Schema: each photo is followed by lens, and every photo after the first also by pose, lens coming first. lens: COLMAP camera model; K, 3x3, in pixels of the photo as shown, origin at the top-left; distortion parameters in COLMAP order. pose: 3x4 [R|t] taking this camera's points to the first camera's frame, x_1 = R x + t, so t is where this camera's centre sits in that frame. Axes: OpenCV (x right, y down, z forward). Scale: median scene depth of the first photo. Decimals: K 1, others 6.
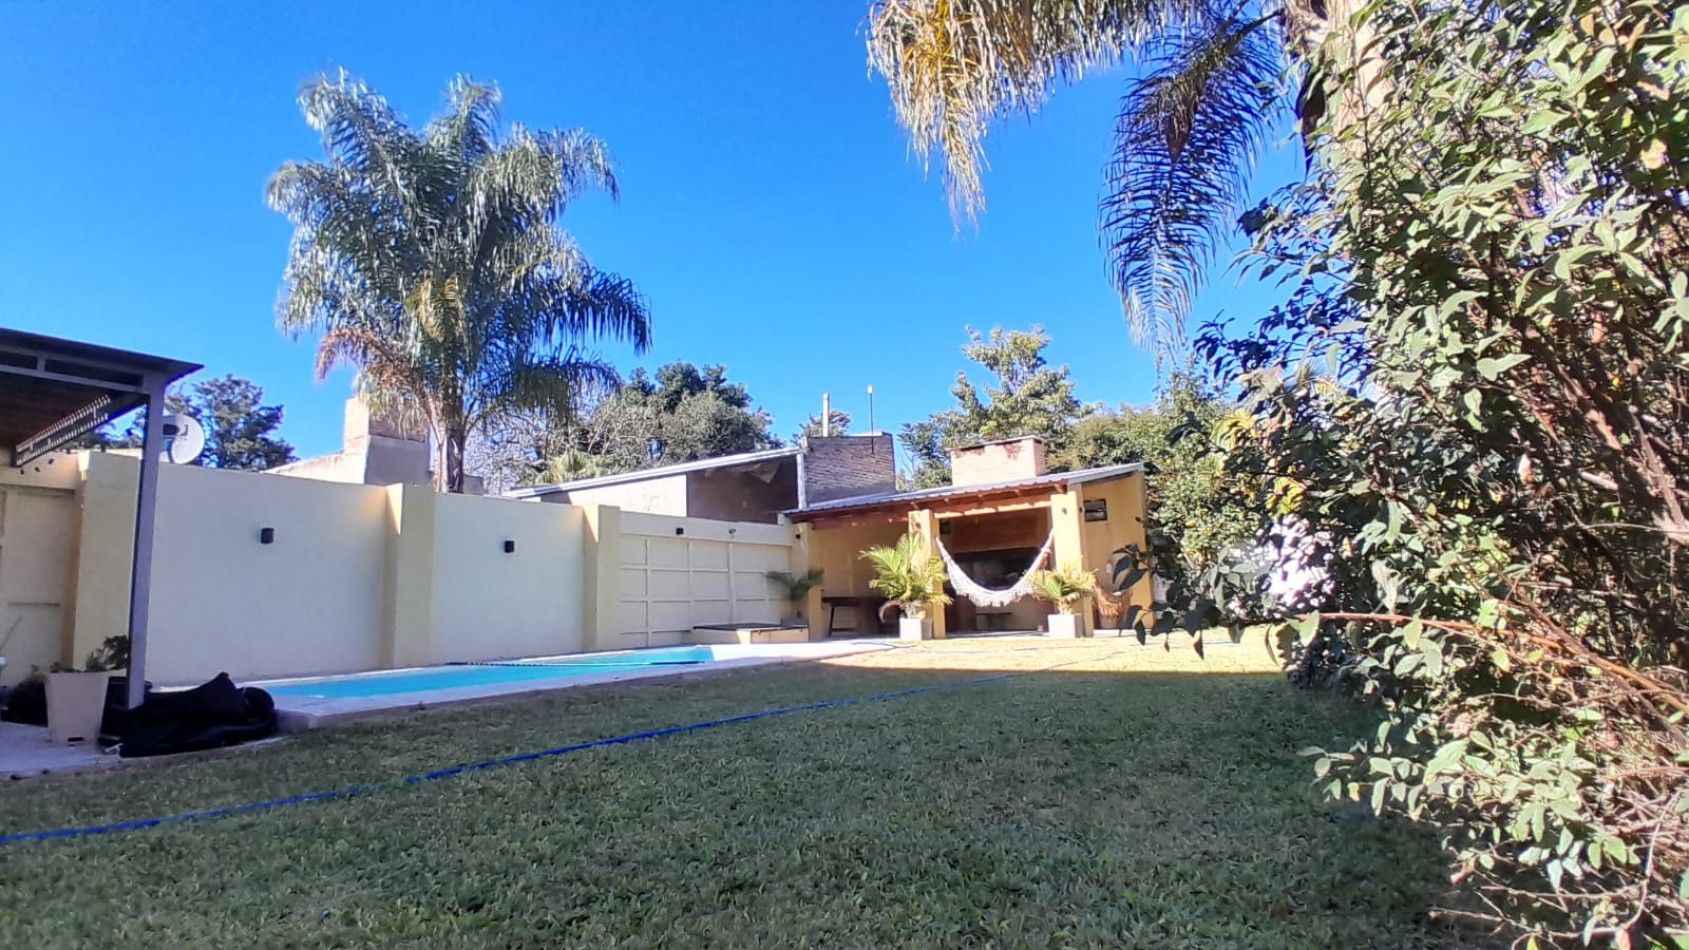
lens RADIAL K [[844.2, 0, 838.3], [0, 844.2, 482.9], [0, 0, 1]] dist [0.003943, -0.047556]
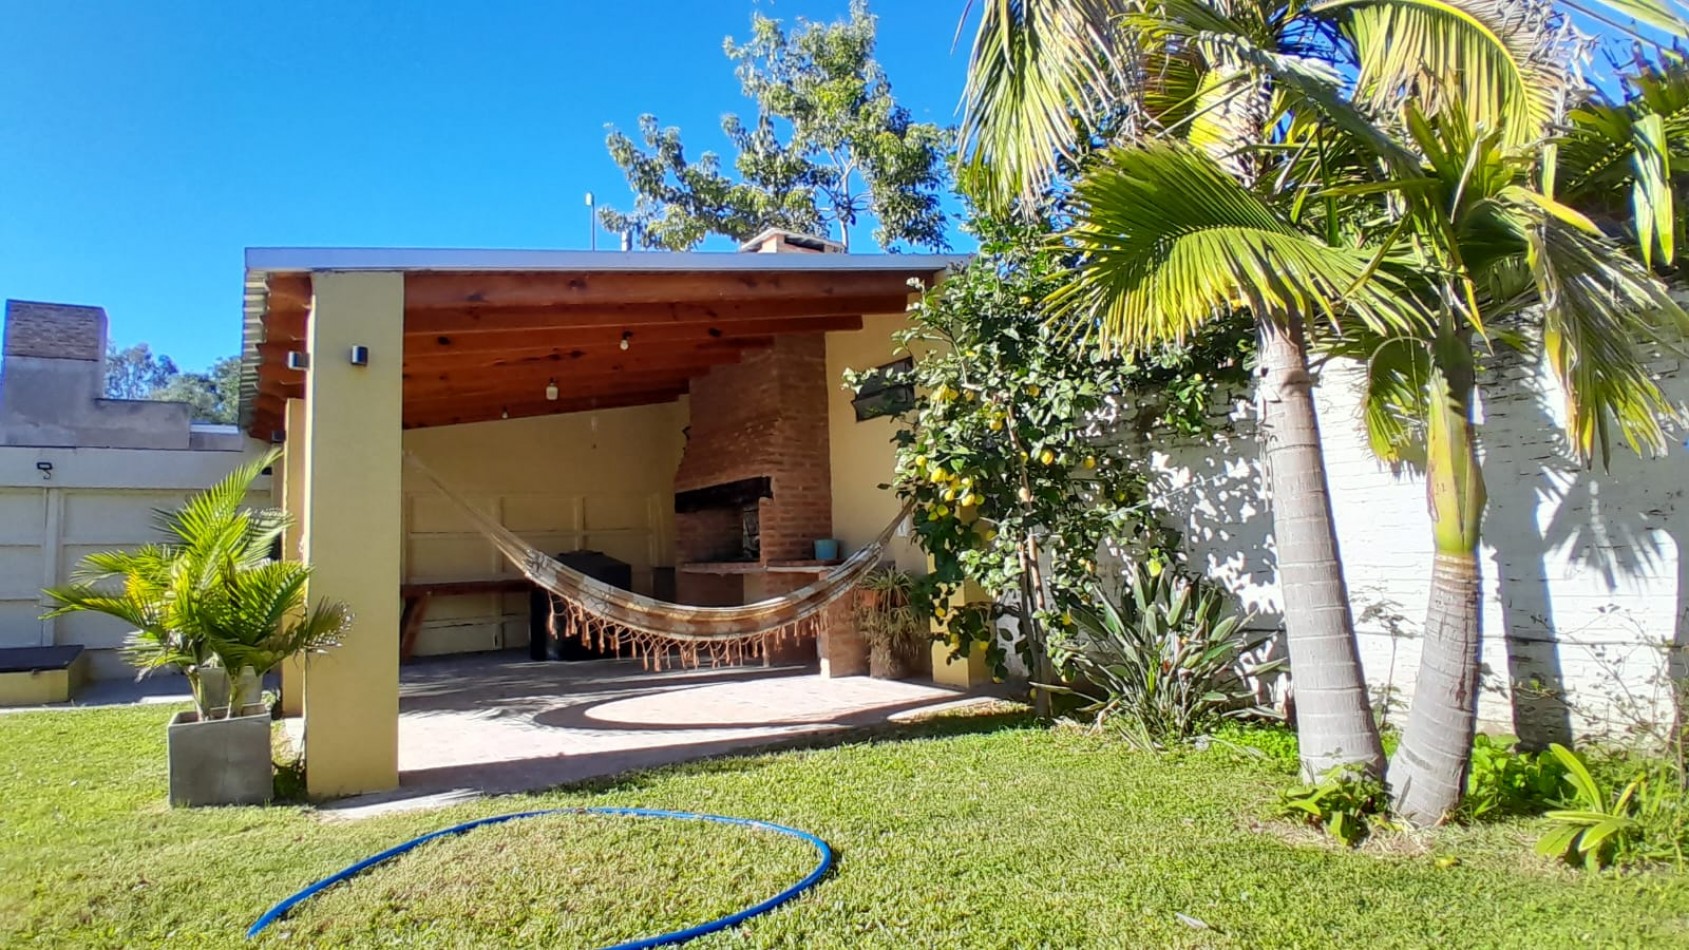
lens RADIAL K [[849.3, 0, 844.5], [0, 849.3, 475.0], [0, 0, 1]] dist [0.003184, -0.048054]
pose [[0.942138, -0.030481, -0.333837, 0.475162], [0.052936, 0.996890, 0.058372, 0.057149], [0.331020, -0.072666, 0.940822, 0.670537]]
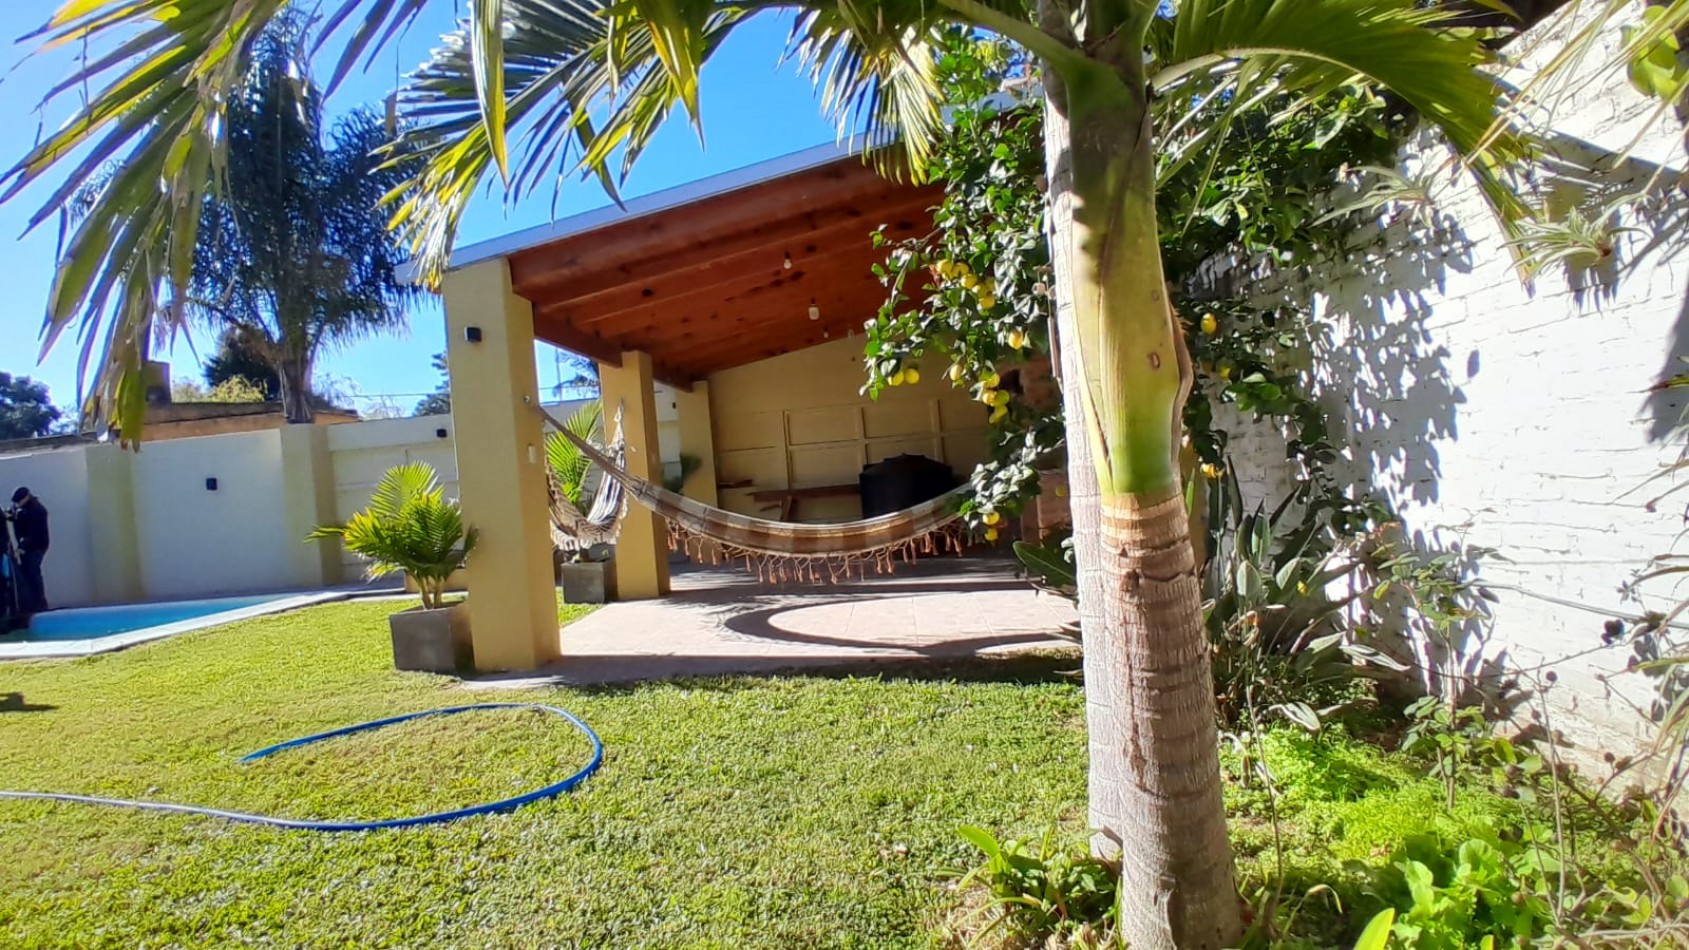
lens RADIAL K [[850.3, 0, 842.0], [0, 850.3, 477.1], [0, 0, 1]] dist [0.000987, -0.046118]
pose [[0.511277, -0.003352, -0.859409, 0.605898], [0.189842, 0.975730, 0.109134, 0.073975], [0.838186, -0.218950, 0.499505, 0.813688]]
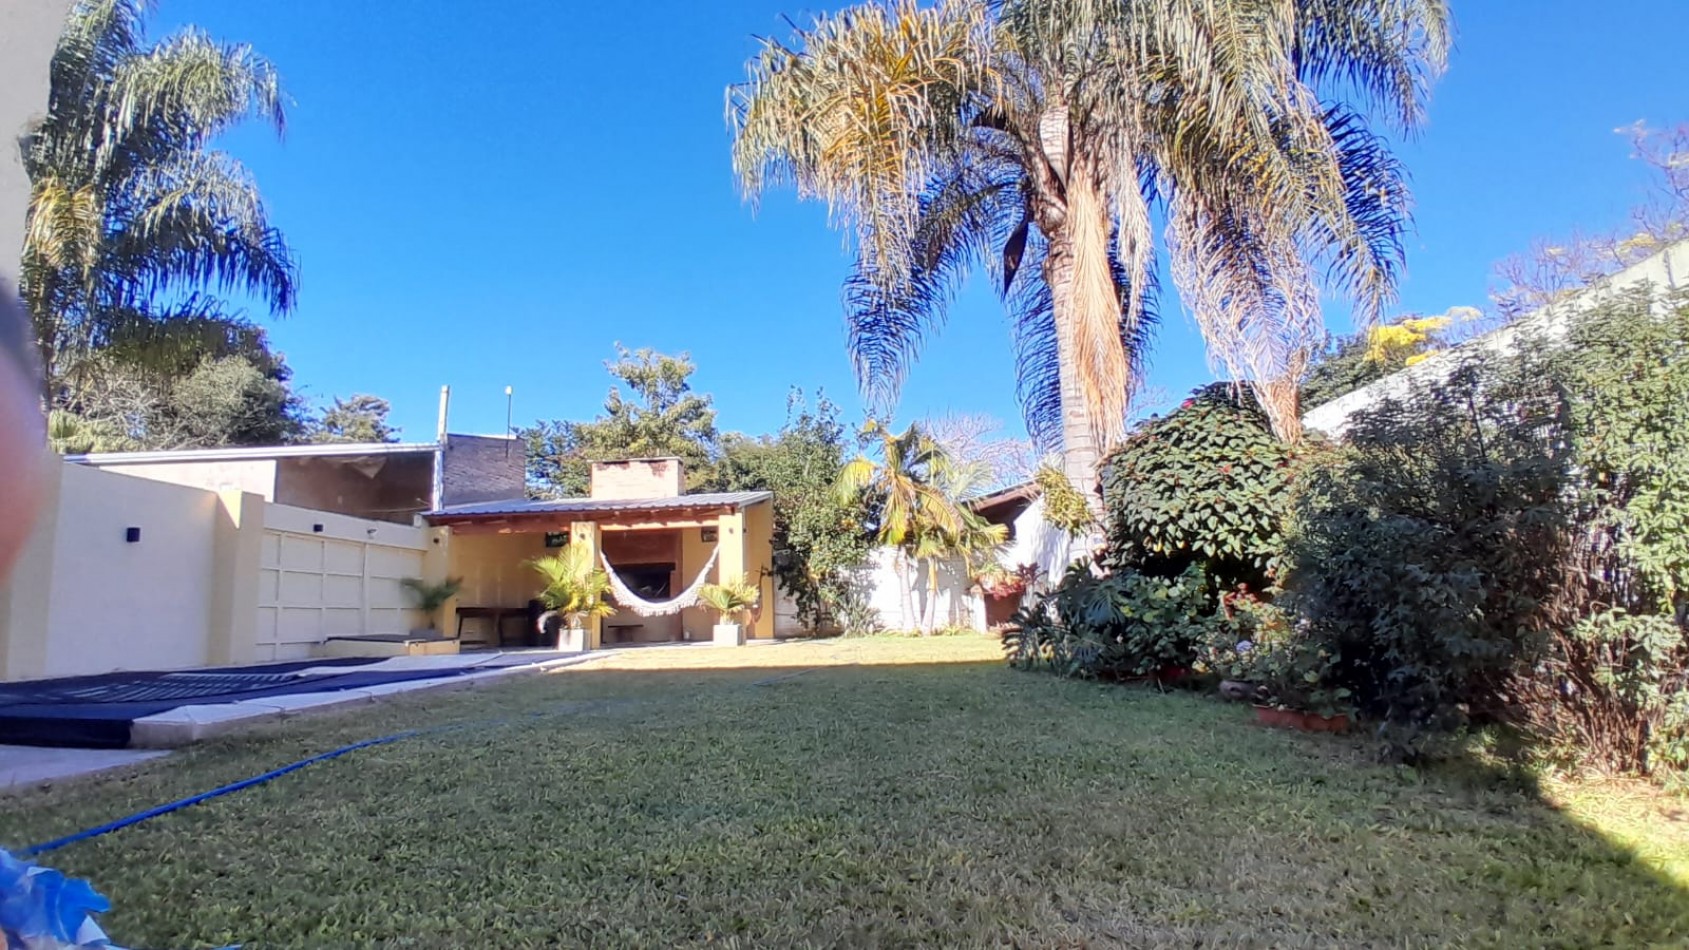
lens RADIAL K [[849.3, 0, 844.5], [0, 849.3, 475.0], [0, 0, 1]] dist [0.003184, -0.048054]
pose [[0.852778, 0.091874, 0.514129, -0.157721], [-0.077603, 0.995768, -0.049224, 0.003188], [-0.516476, 0.002079, 0.856299, -0.022838]]
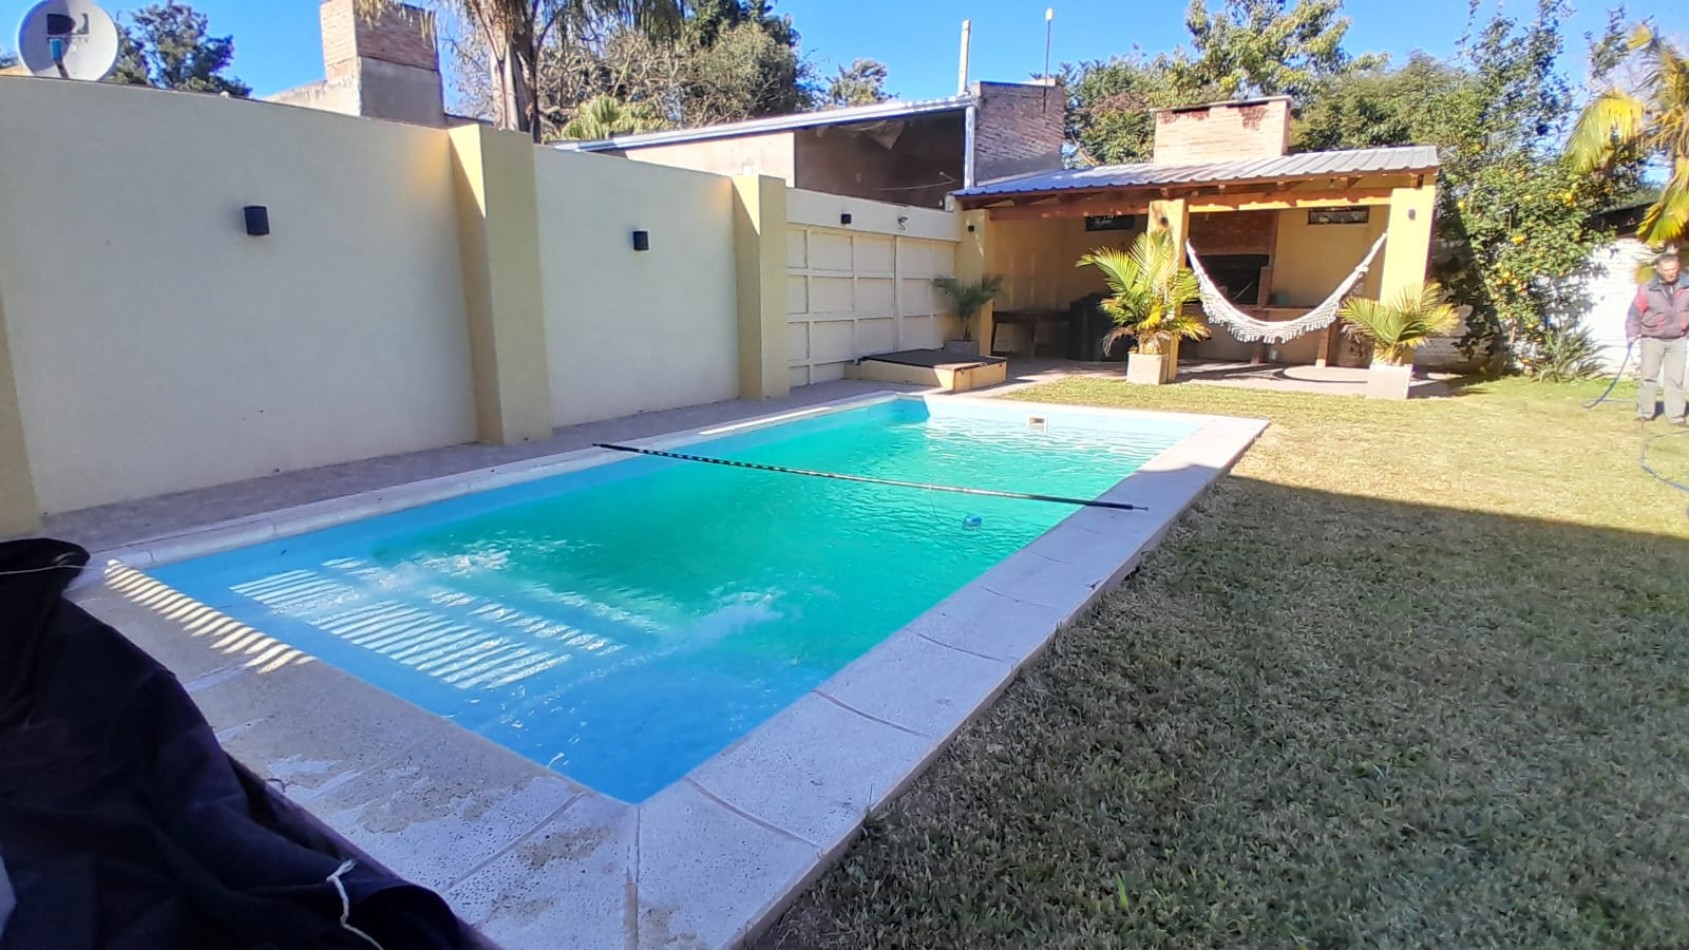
lens RADIAL K [[850.3, 0, 842.0], [0, 850.3, 477.1], [0, 0, 1]] dist [0.000987, -0.046118]
pose [[0.999229, 0.035598, 0.016567, -0.173449], [-0.039172, 0.932633, 0.358693, 0.005053], [-0.002682, -0.359065, 0.933309, 0.246188]]
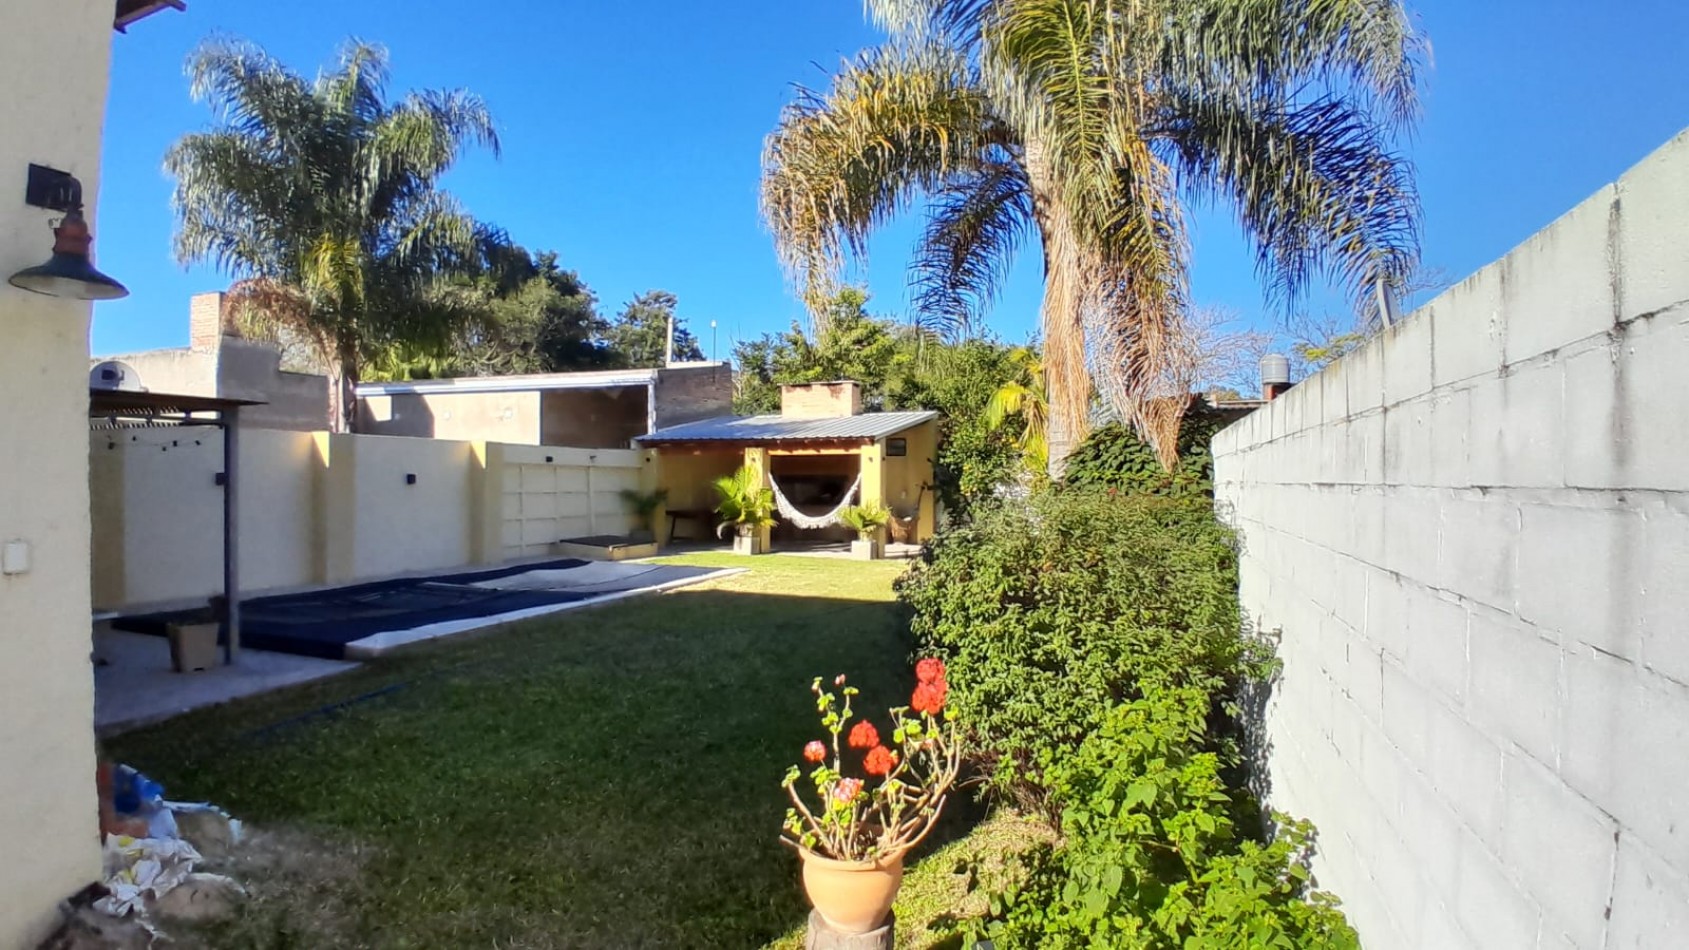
lens RADIAL K [[845.8, 0, 839.7], [0, 845.8, 483.2], [0, 0, 1]] dist [0.004948, -0.048311]
pose [[0.975161, 0.041559, 0.217564, -0.044418], [-0.073236, 0.987493, 0.139624, -0.090906], [-0.209040, -0.152089, 0.966008, -0.189533]]
